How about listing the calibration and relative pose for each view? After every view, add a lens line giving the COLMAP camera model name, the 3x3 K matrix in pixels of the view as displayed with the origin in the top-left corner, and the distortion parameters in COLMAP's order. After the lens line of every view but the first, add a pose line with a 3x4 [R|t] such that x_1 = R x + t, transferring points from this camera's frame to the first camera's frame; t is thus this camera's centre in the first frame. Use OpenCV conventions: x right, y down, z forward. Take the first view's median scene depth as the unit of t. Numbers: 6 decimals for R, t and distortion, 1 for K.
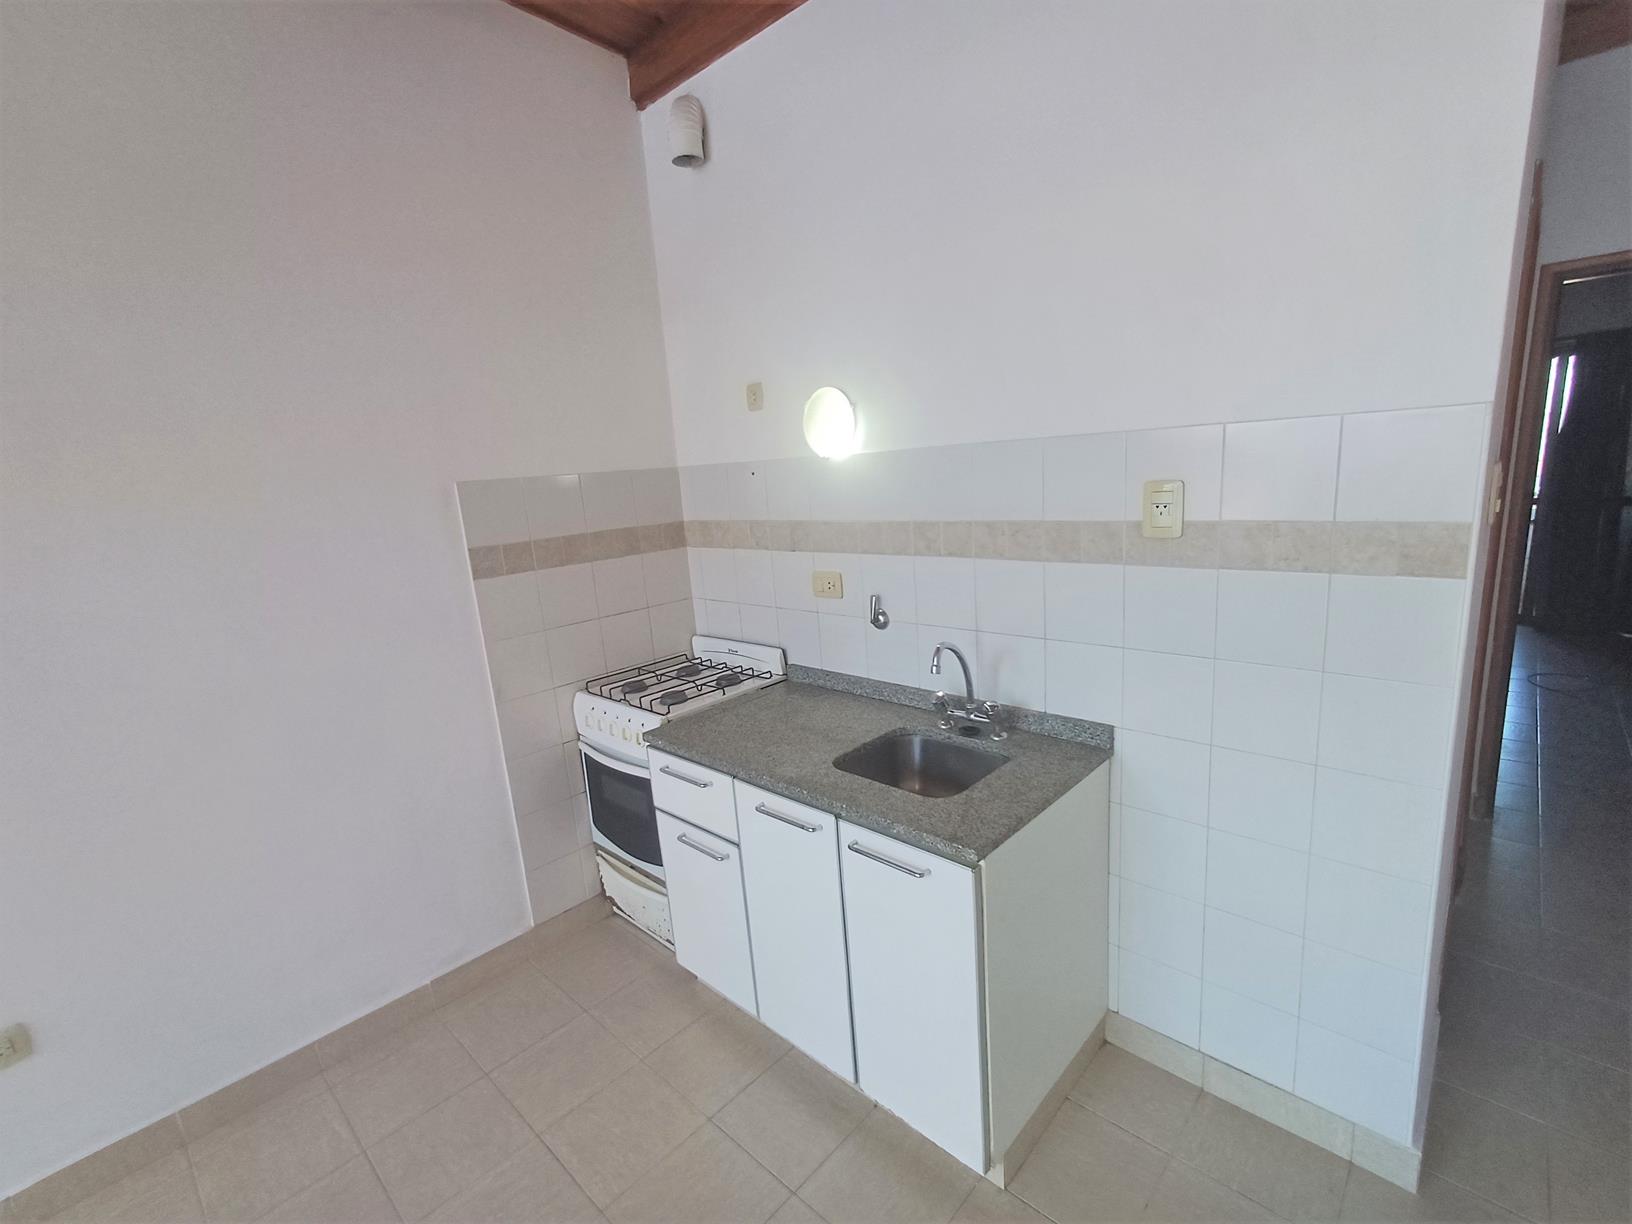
lens RADIAL K [[747.3, 0, 831.9], [0, 747.3, 620.5], [0, 0, 1]] dist [0.003279, 0.000198]
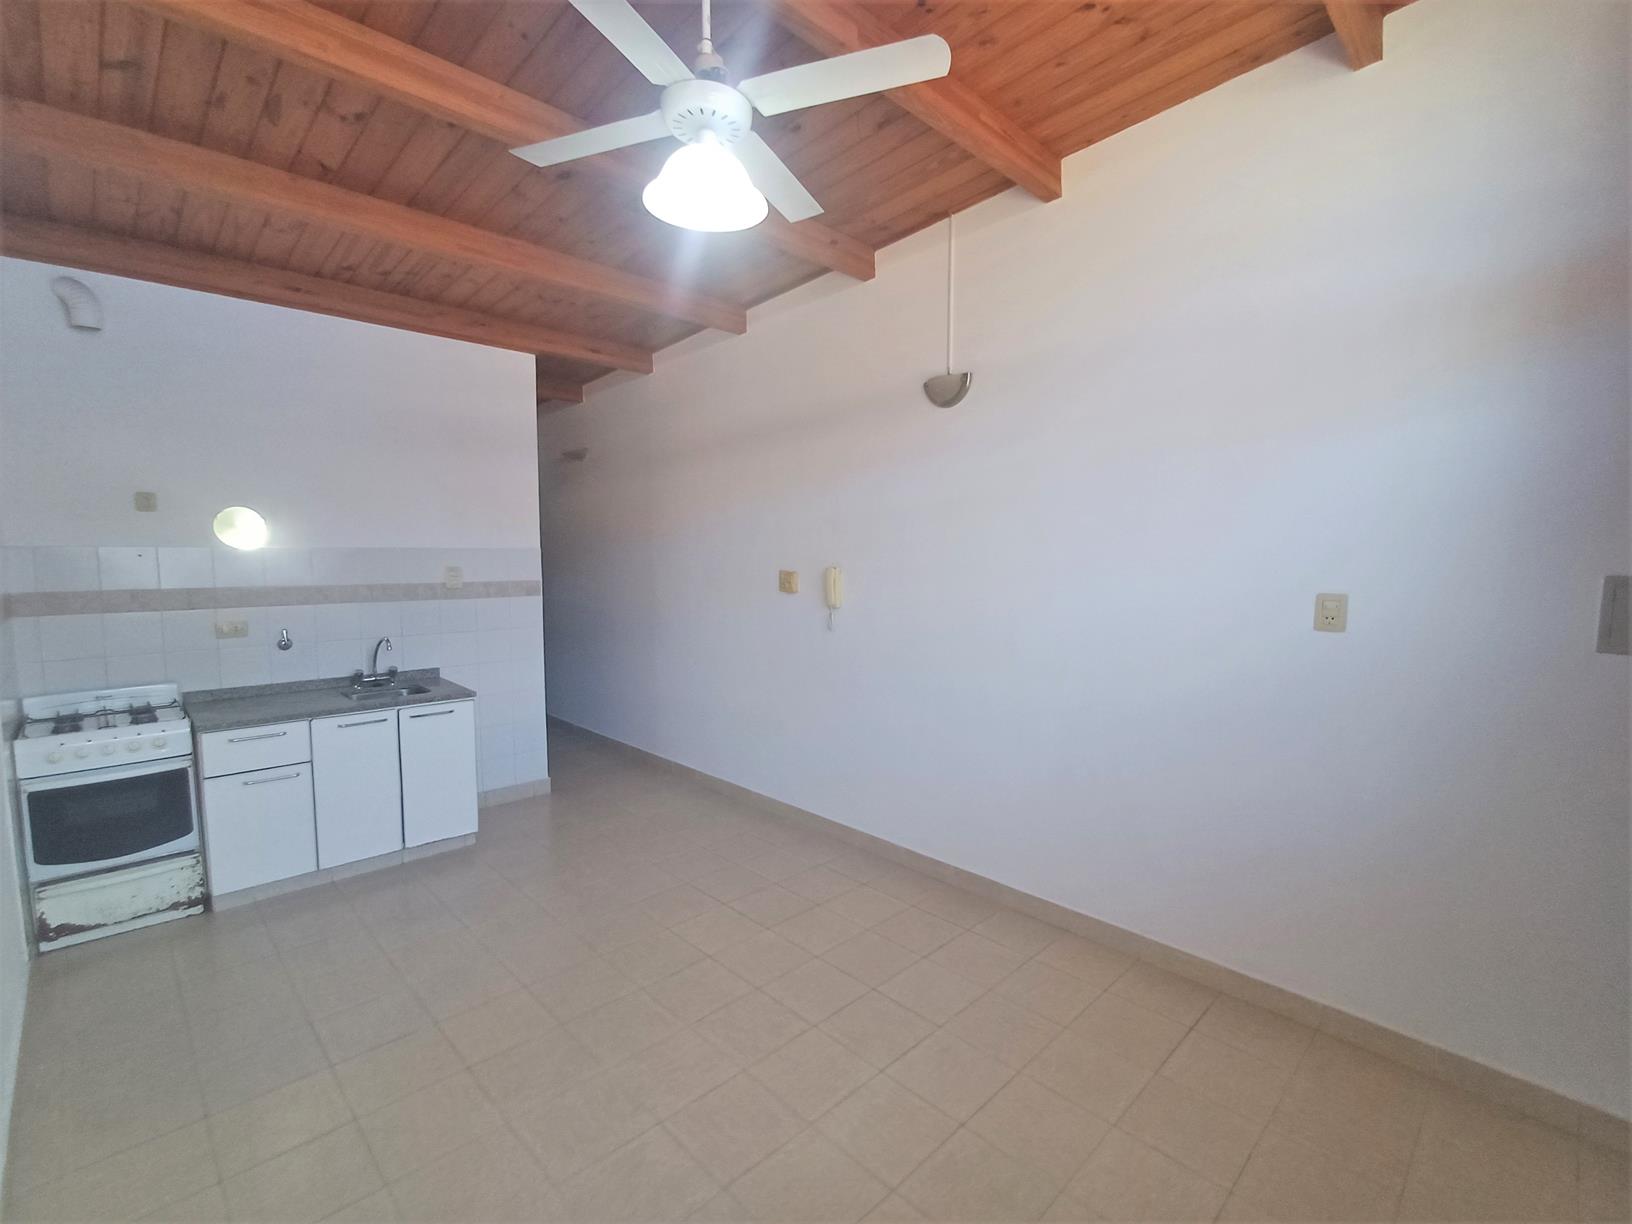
lens RADIAL K [[742.9, 0, 830.2], [0, 742.9, 616.0], [0, 0, 1]] dist [0.001262, 0.000408]
pose [[0.039461, -0.021060, 0.998999, -1.566059], [0.198413, 0.980035, 0.012823, 0.158214], [-0.979324, 0.197709, 0.042852, -0.298140]]
